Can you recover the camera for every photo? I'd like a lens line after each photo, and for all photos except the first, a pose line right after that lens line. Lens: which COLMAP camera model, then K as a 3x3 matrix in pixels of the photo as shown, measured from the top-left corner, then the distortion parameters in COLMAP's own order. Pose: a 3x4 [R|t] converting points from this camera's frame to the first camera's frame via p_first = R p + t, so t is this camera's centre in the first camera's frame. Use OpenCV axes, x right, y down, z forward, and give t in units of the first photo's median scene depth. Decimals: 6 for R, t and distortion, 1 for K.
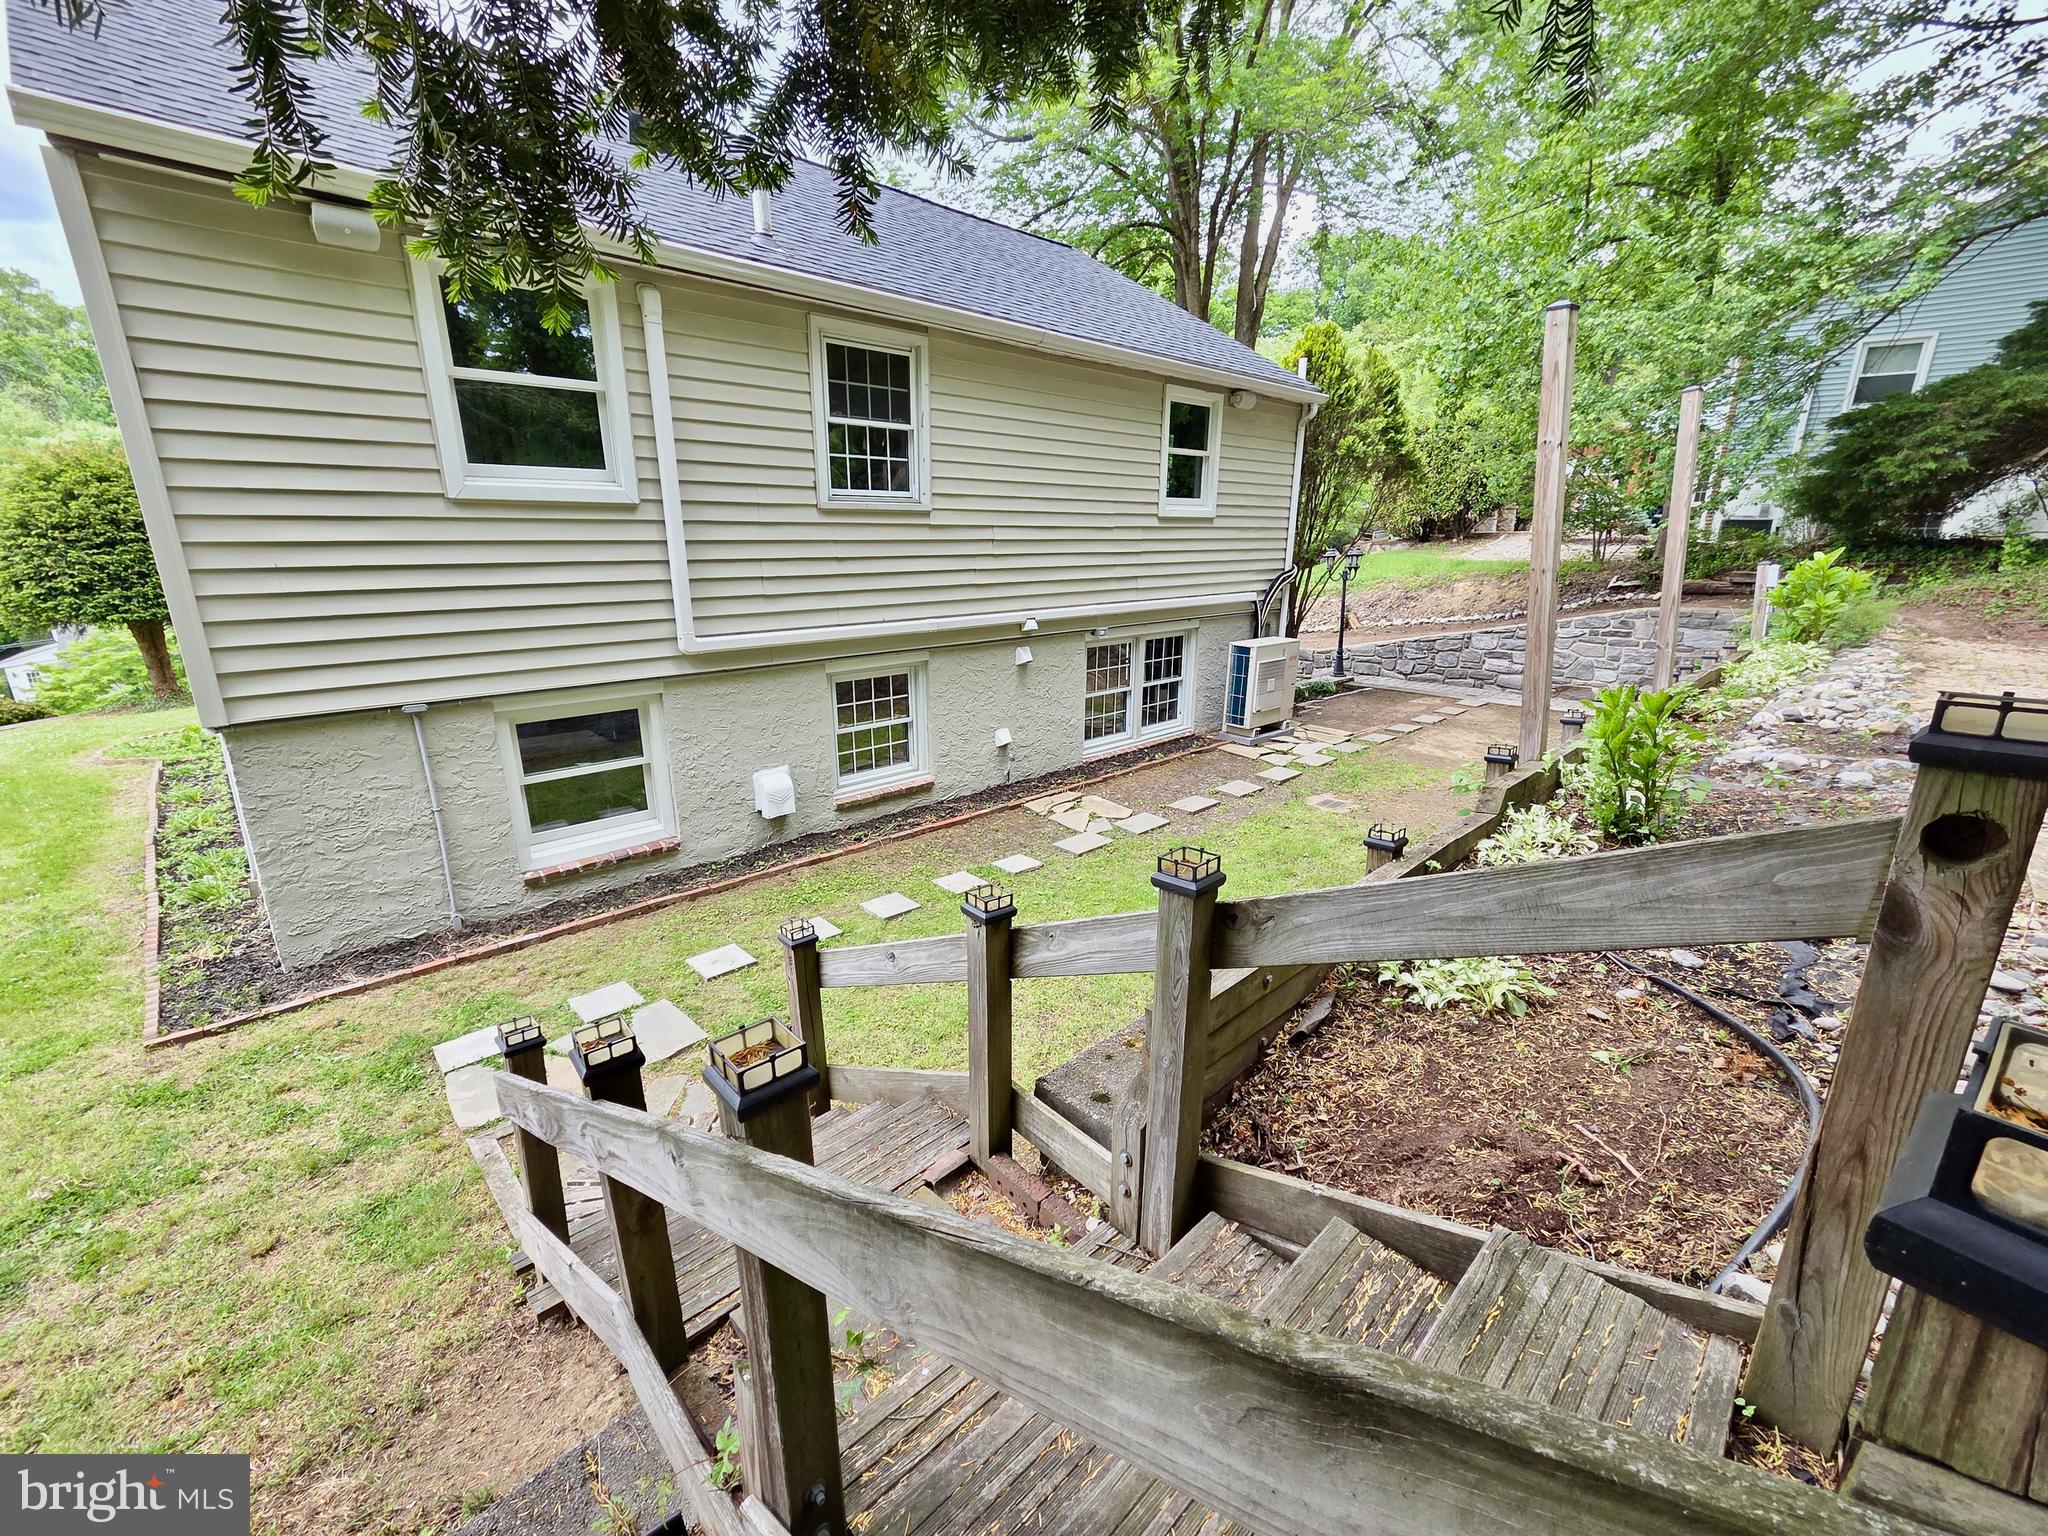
lens RADIAL K [[842.4, 0, 1021.4], [0, 842.4, 769.8], [0, 0, 1]] dist [0.001331, -0.000475]
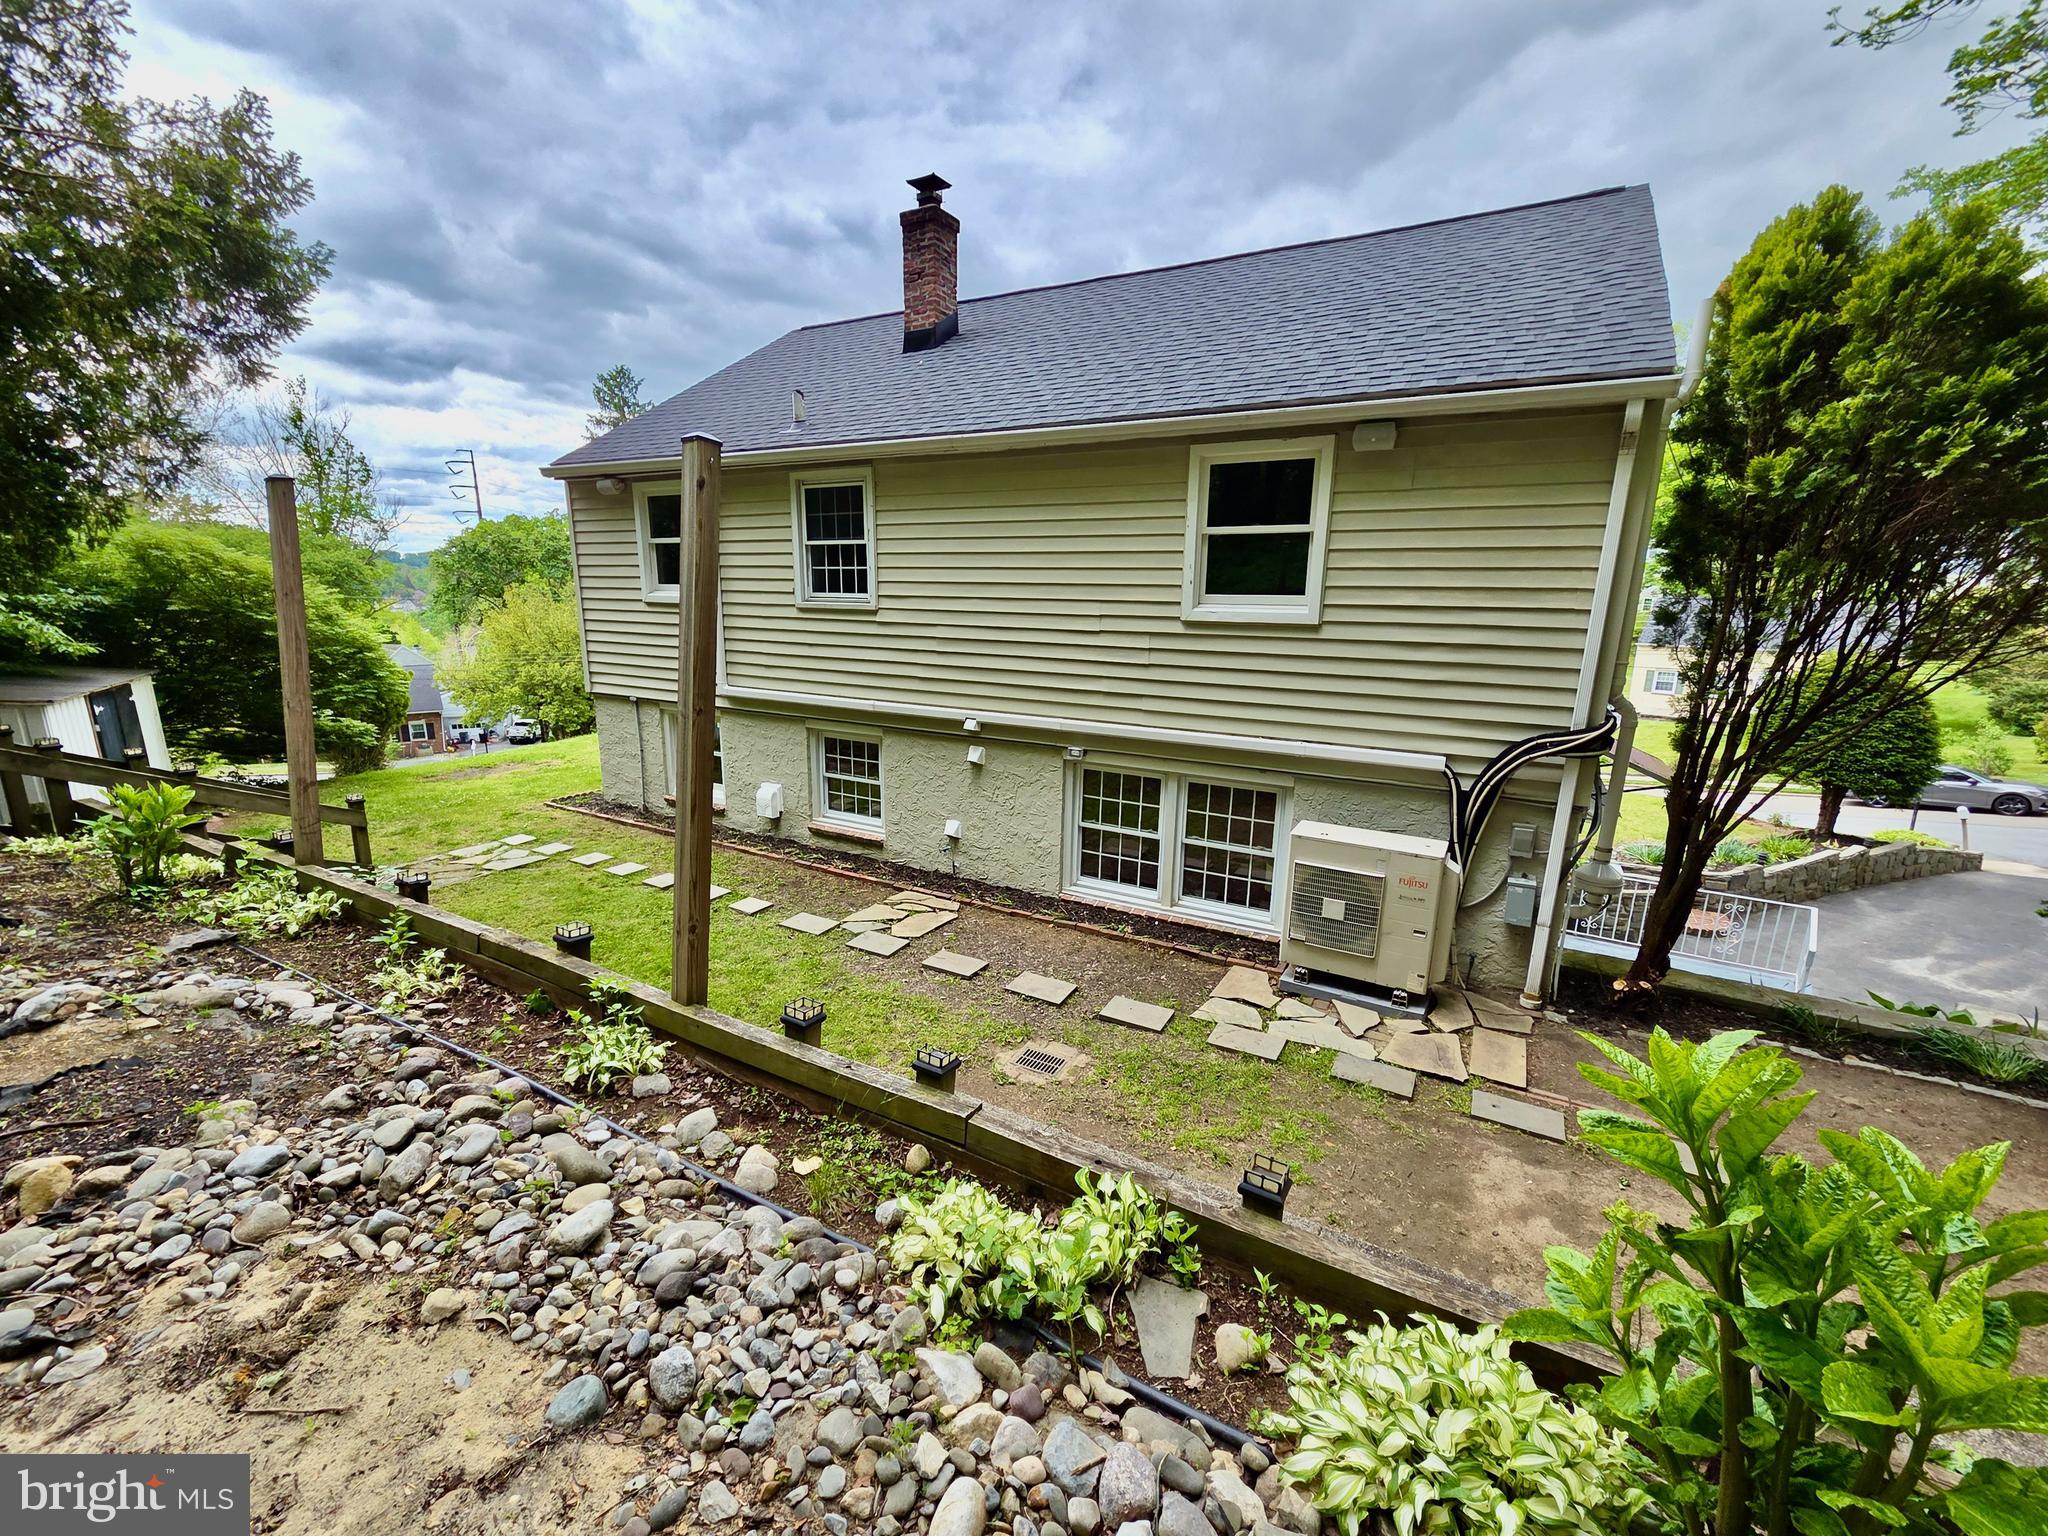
lens RADIAL K [[842.4, 0, 1019.1], [0, 842.4, 768.2], [0, 0, 1]] dist [0.001331, -0.000475]
pose [[0.299127, 0.207474, -0.931385, 1.019512], [-0.268462, 0.954948, 0.126503, -0.282261], [0.915670, 0.212201, 0.341349, 0.785372]]
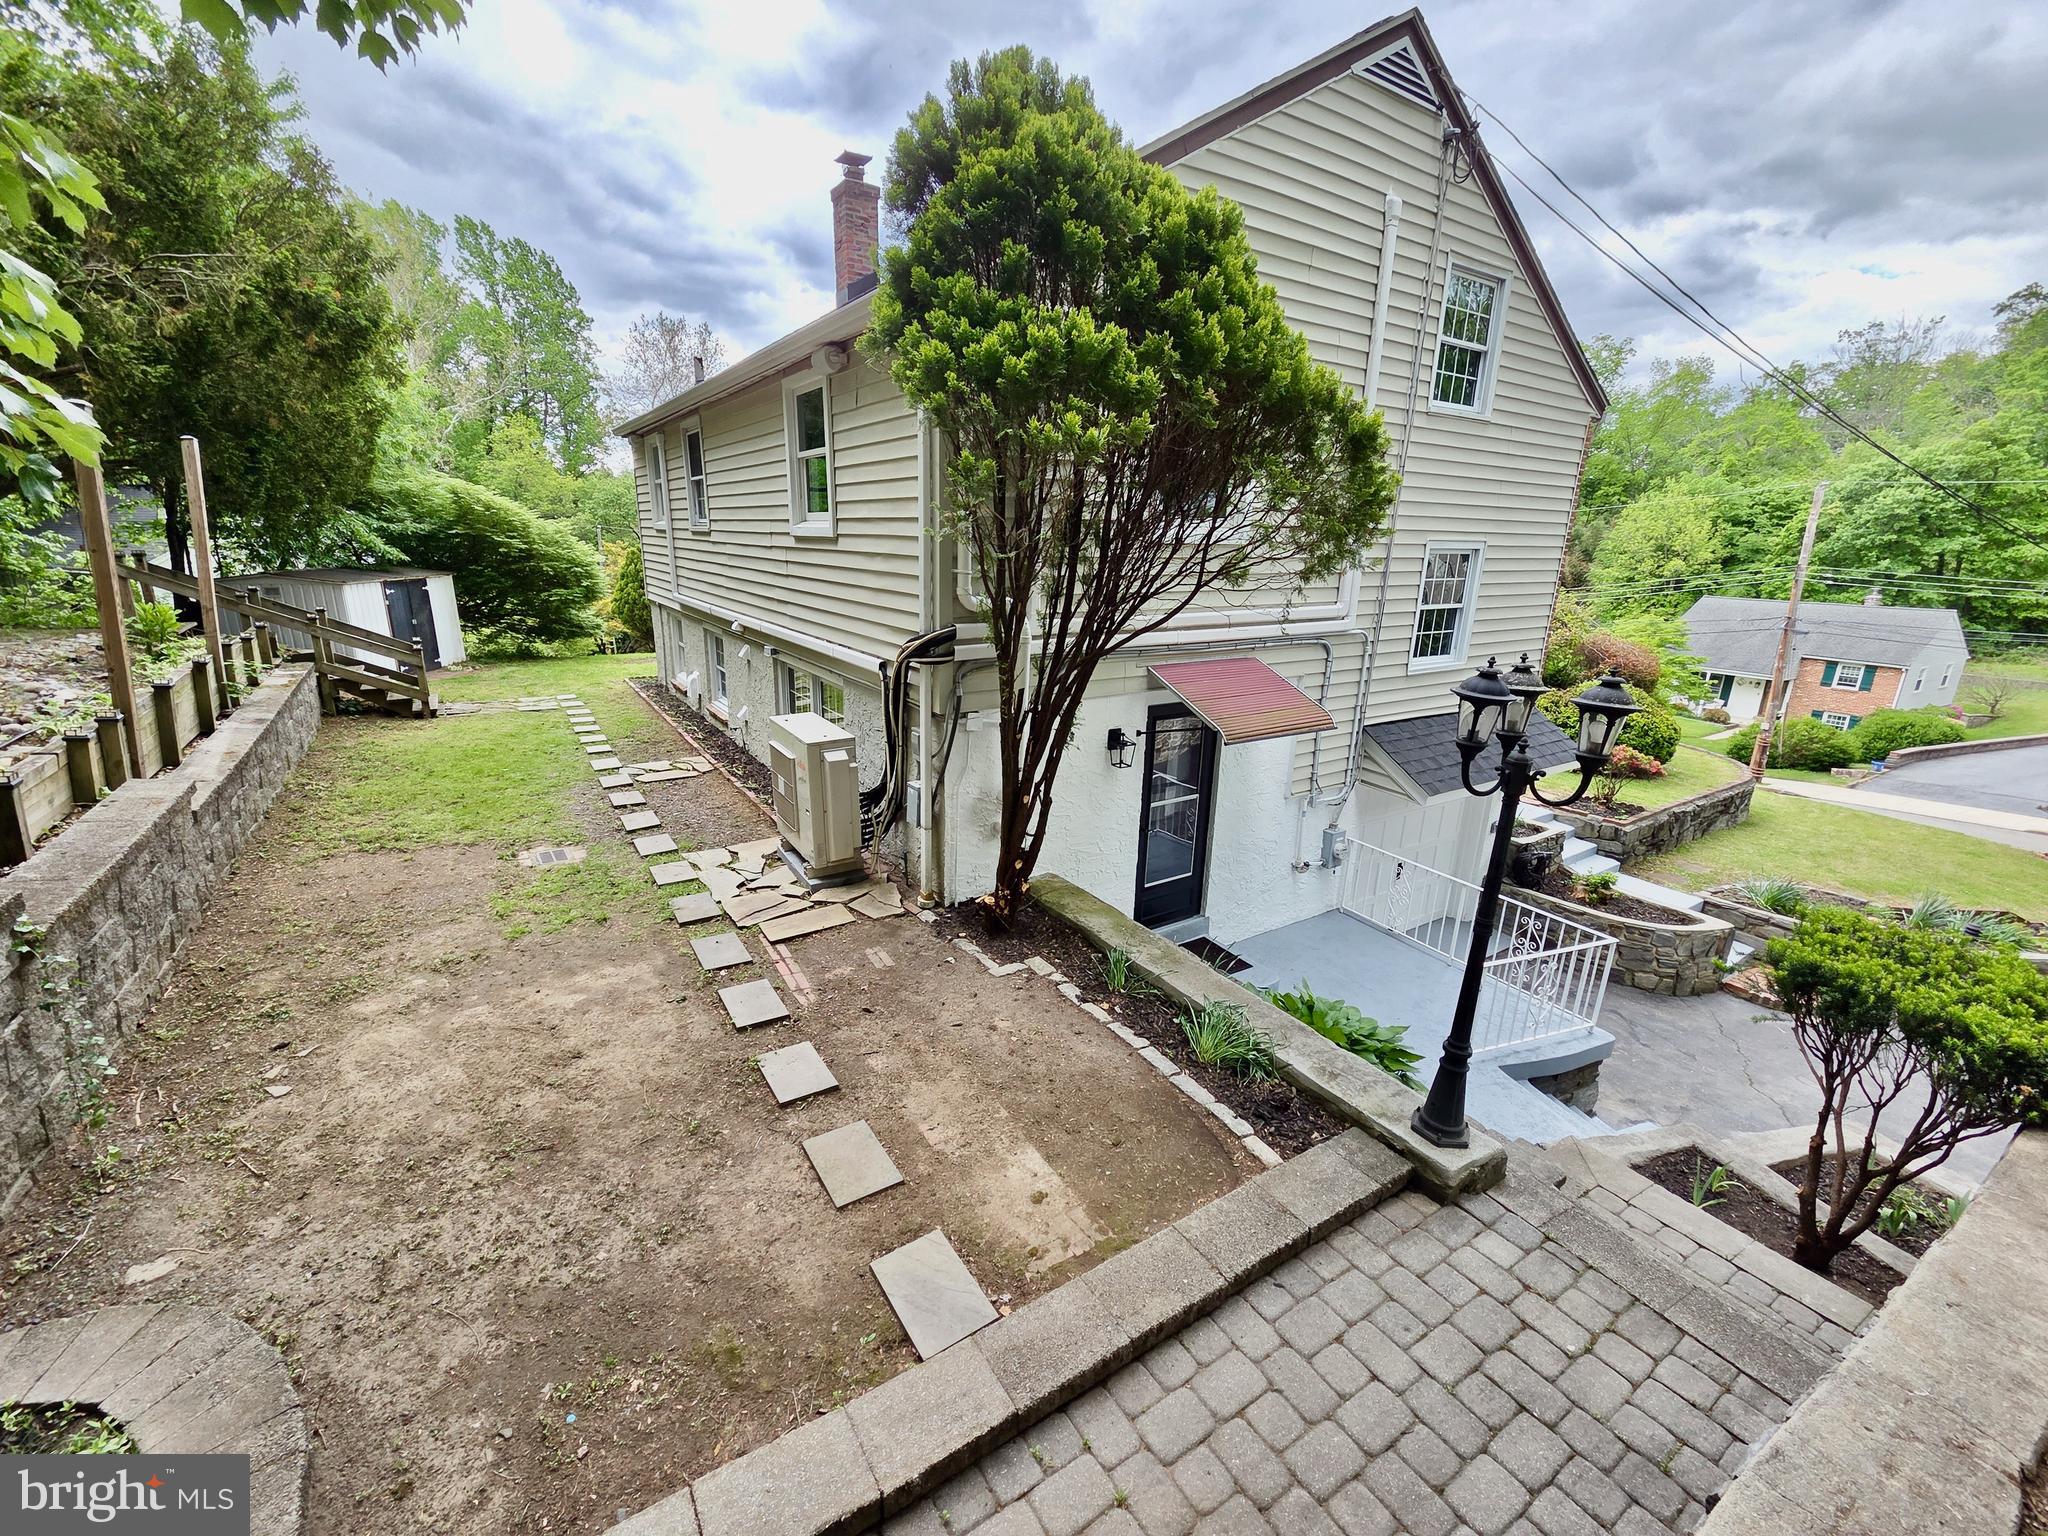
lens RADIAL K [[842.4, 0, 1024.9], [0, 842.4, 765.2], [0, 0, 1]] dist [0.001331, -0.000475]
pose [[-0.175496, 0.257146, -0.950304, 1.208921], [-0.286456, 0.910180, 0.299190, -0.500657], [0.941883, 0.324727, -0.086072, 1.668289]]
